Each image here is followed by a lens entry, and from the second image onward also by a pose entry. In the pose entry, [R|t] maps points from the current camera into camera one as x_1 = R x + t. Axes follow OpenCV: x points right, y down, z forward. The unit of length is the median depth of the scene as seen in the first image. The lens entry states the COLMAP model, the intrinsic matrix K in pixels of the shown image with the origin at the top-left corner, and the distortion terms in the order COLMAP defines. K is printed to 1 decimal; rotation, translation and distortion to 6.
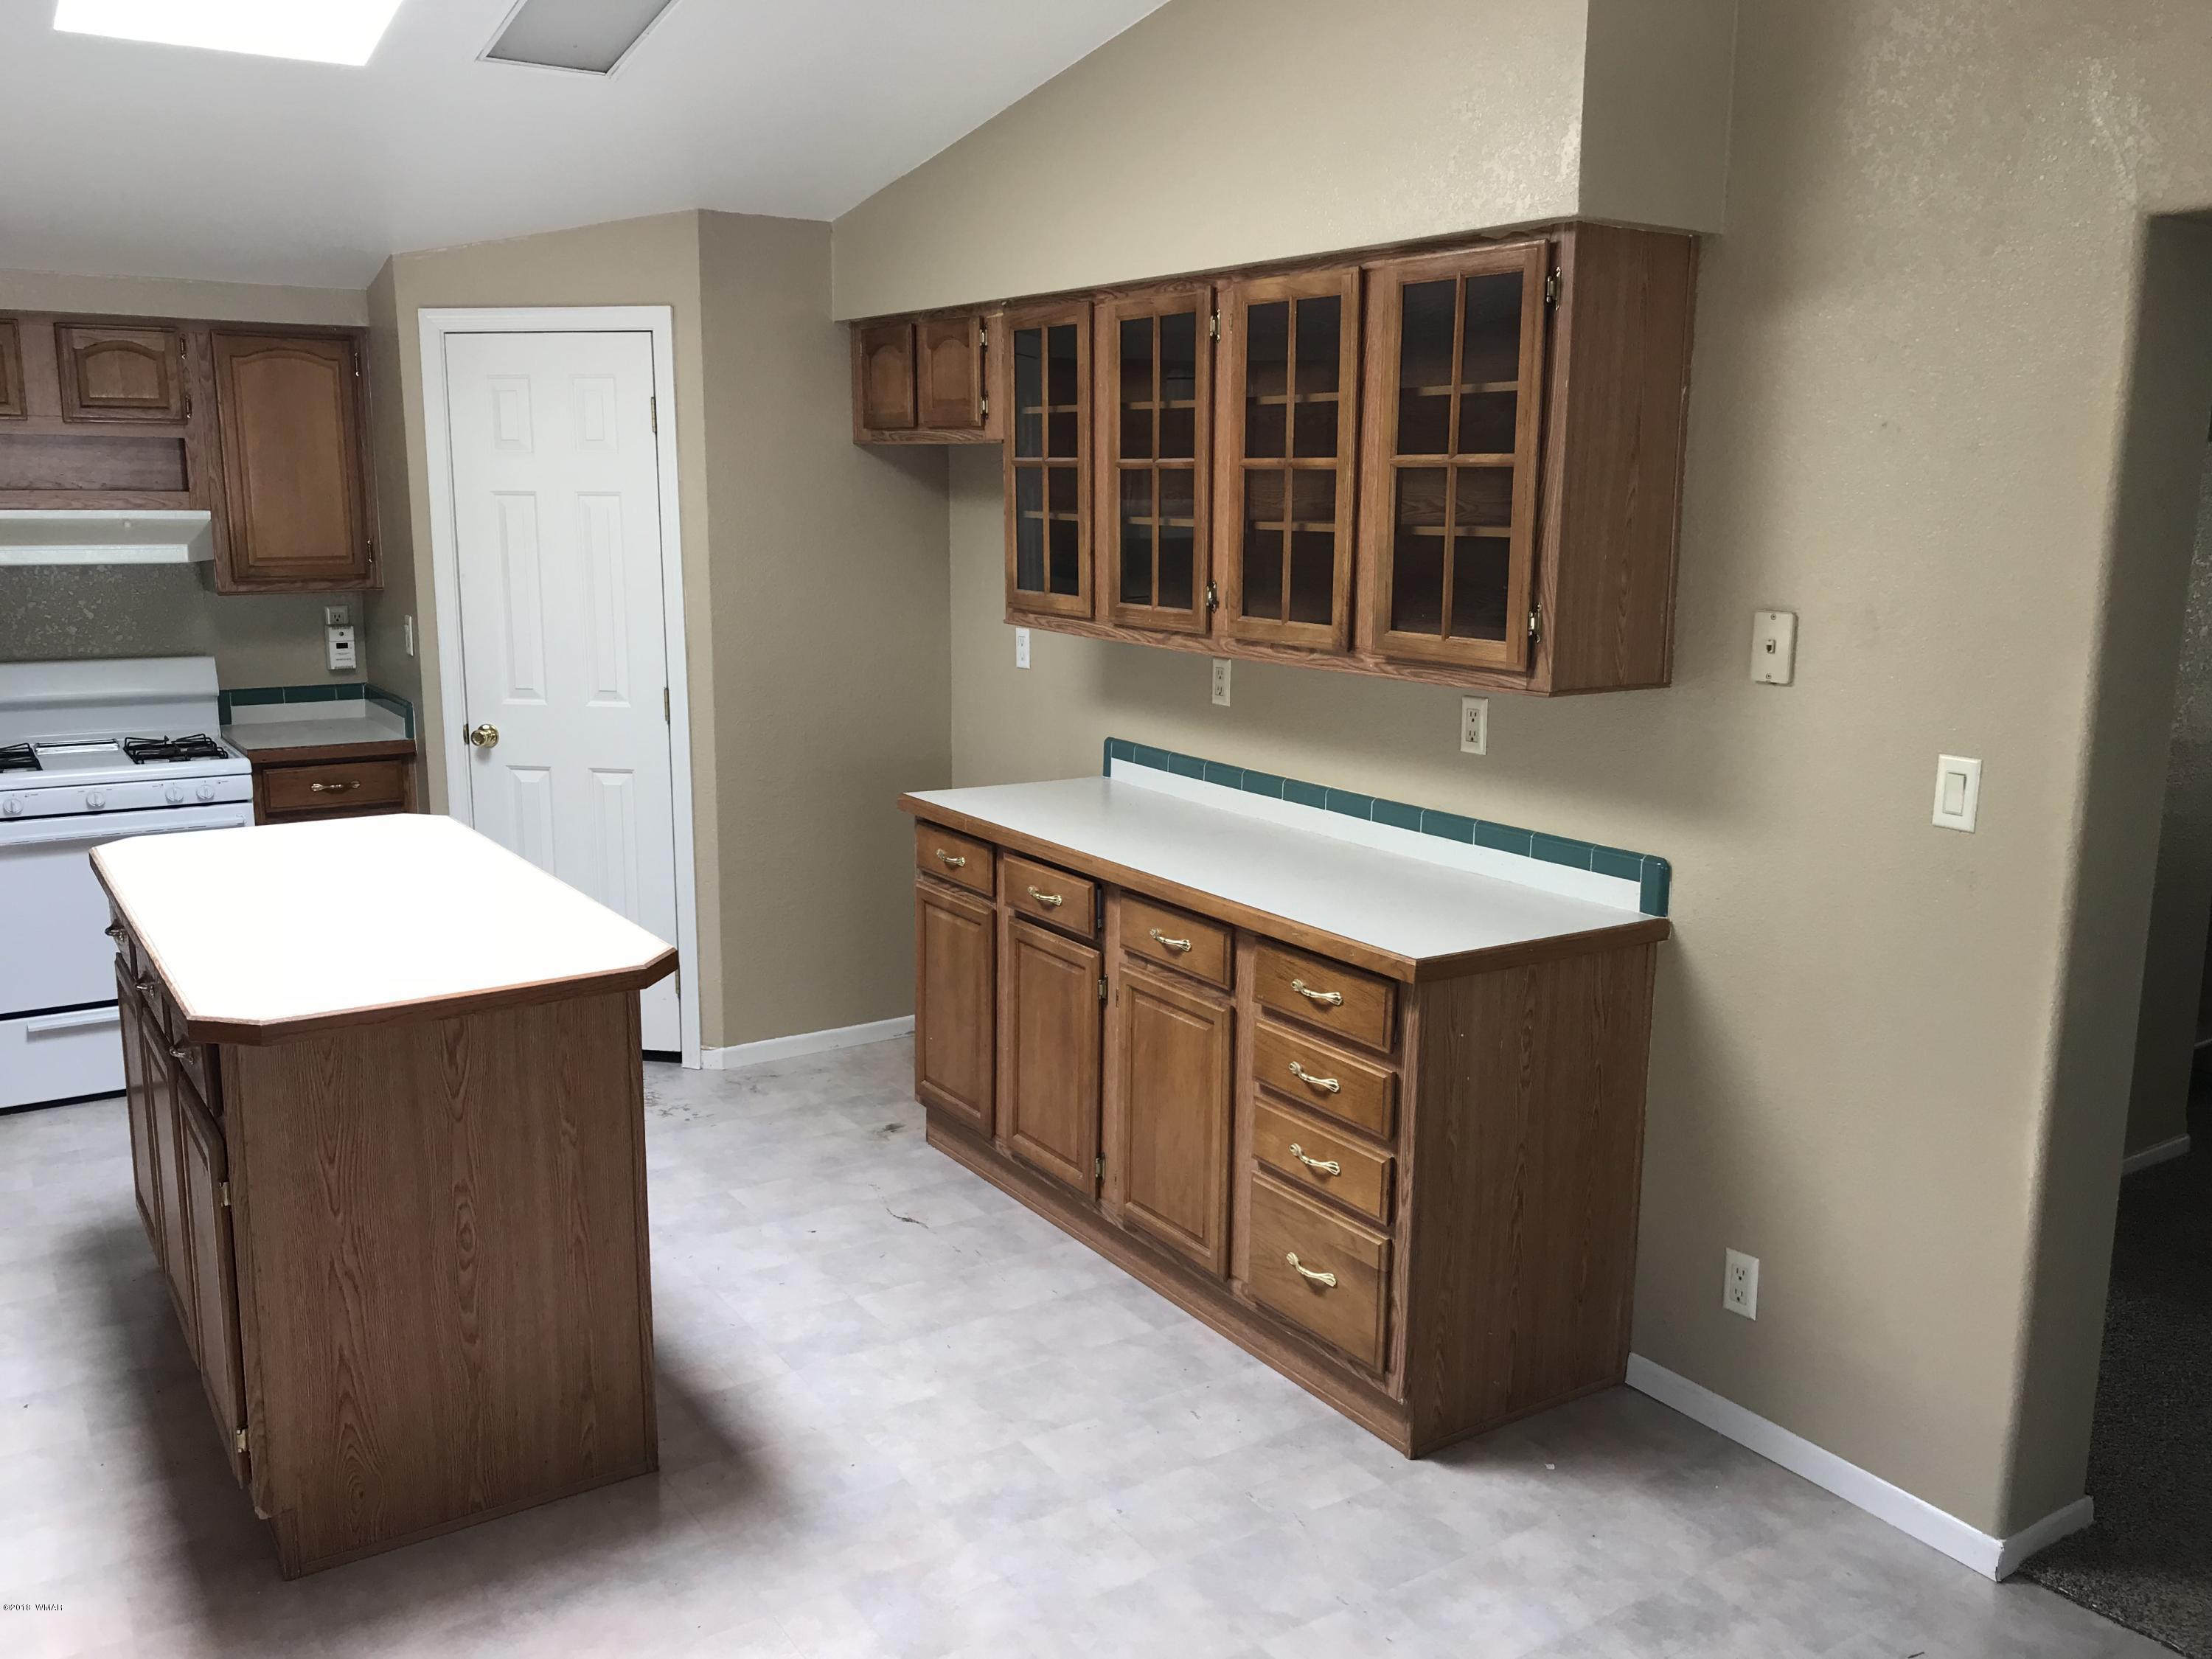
lens RADIAL K [[1809.1, 0, 1117.2], [0, 1809.1, 812.4], [0, 0, 1]] dist [0.052983, -0.096557]
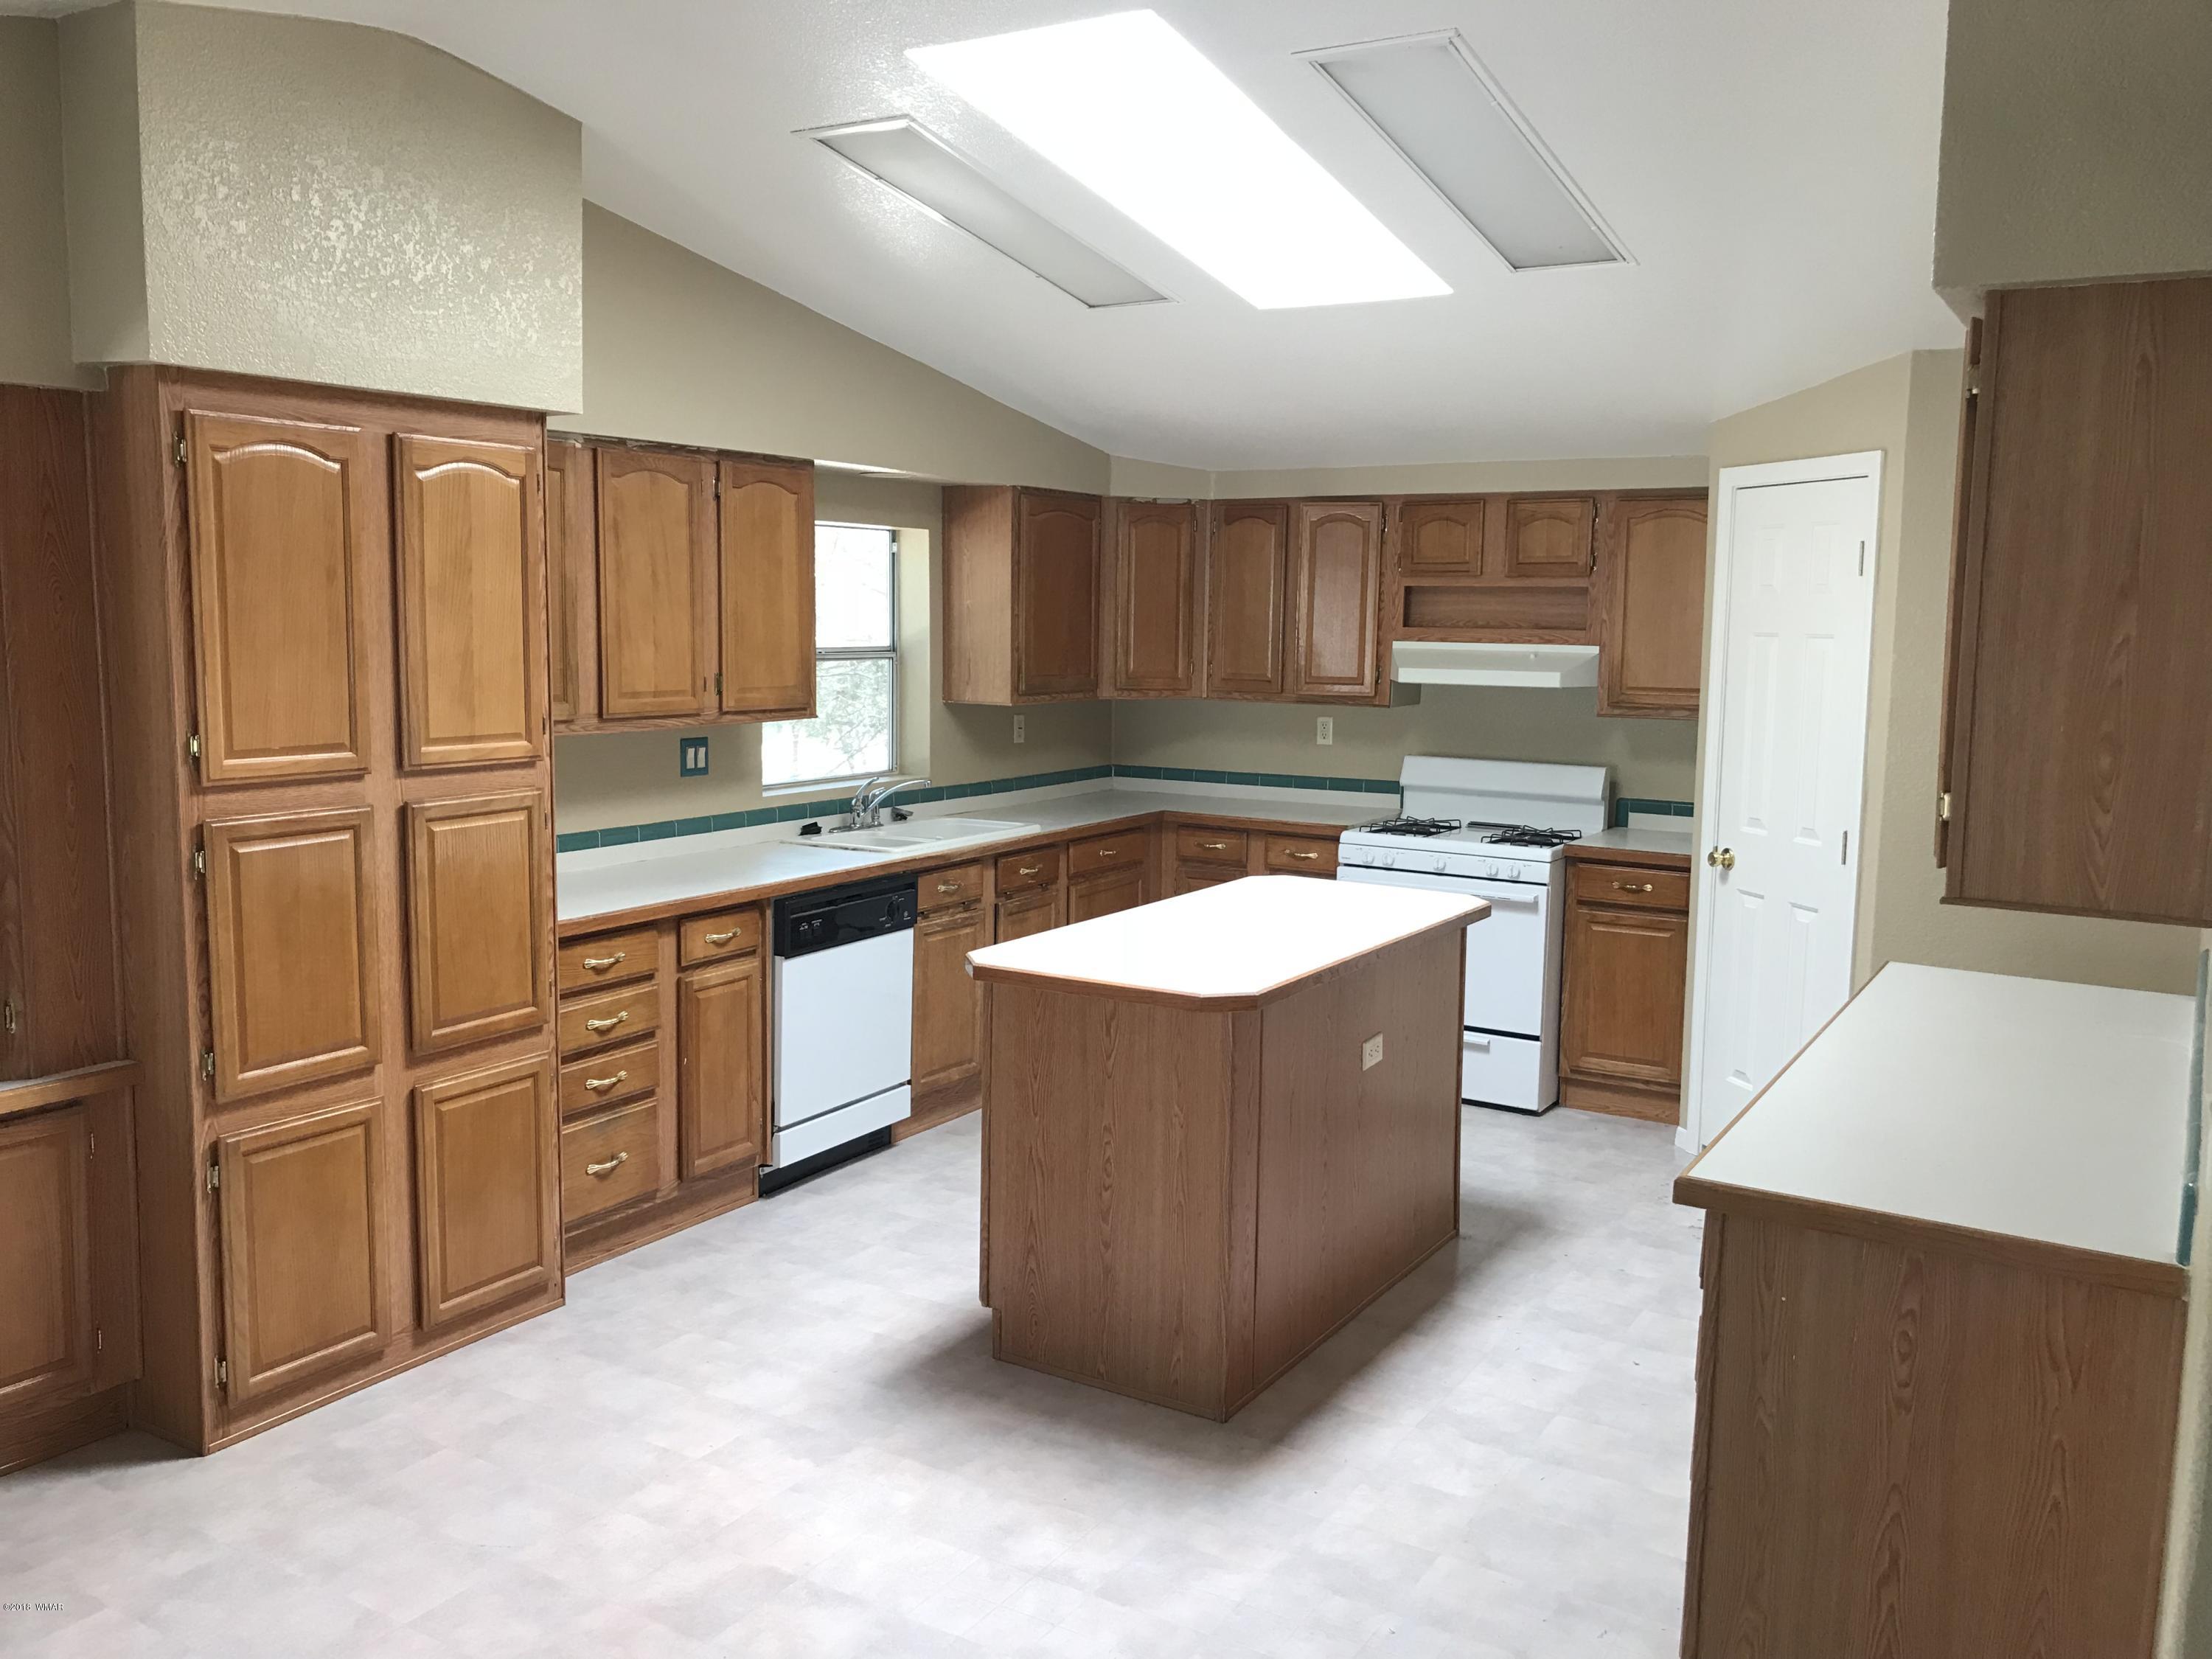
lens RADIAL K [[1809.1, 0, 1117.2], [0, 1809.1, 812.4], [0, 0, 1]] dist [0.052983, -0.096557]
pose [[0.433983, 0.104741, -0.894812, 0.635027], [-0.177922, 0.983622, 0.028844, -0.050668], [0.883177, 0.146689, 0.445511, 0.284873]]
